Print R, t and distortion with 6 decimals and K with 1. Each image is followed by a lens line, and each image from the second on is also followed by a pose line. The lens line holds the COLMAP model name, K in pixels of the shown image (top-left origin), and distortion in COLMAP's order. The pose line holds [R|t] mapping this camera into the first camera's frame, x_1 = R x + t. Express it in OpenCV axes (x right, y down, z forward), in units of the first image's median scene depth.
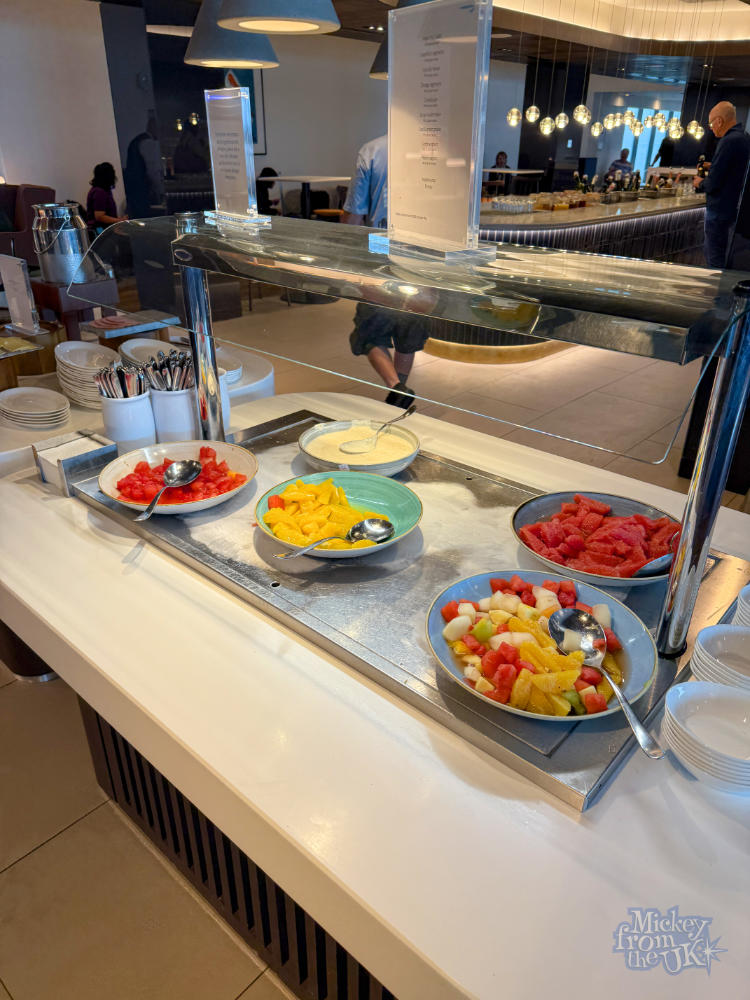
lens RADIAL K [[702.0, 0, 375.0], [0, 702.0, 500.0], [0, 0, 1]] dist [0.034555, -0.000301]
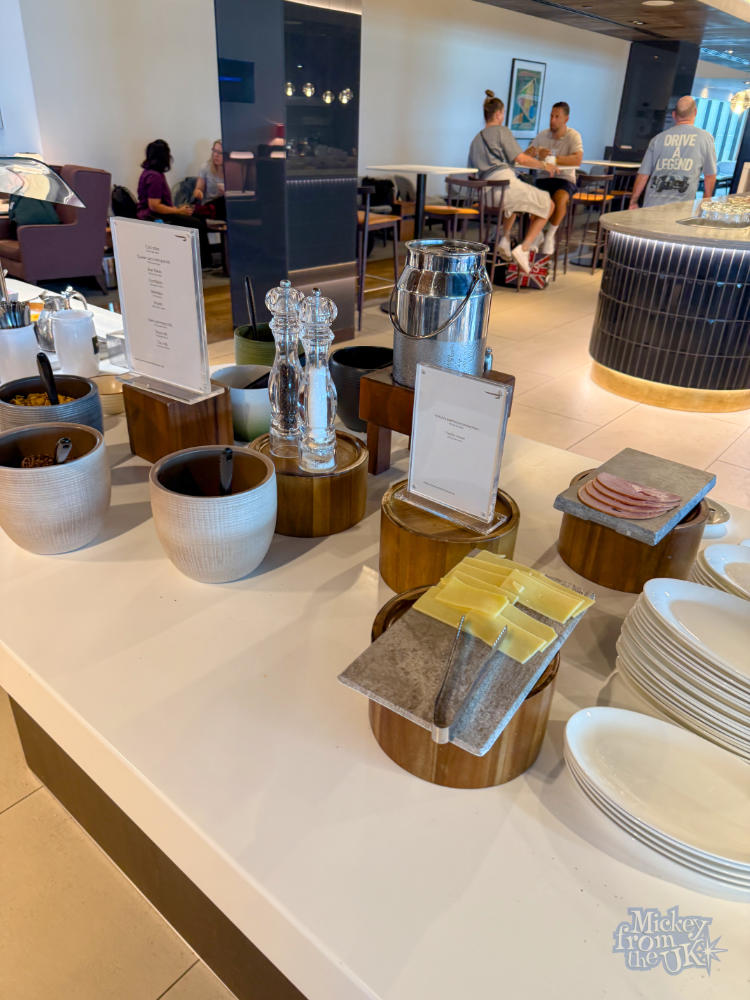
lens RADIAL K [[702.0, 0, 375.0], [0, 702.0, 500.0], [0, 0, 1]] dist [0.034555, -0.000301]
pose [[0.996088, -0.007295, 0.088070, -0.224653], [0.004513, 0.999486, 0.031747, -0.089677], [-0.088256, -0.031225, 0.995608, 0.158801]]
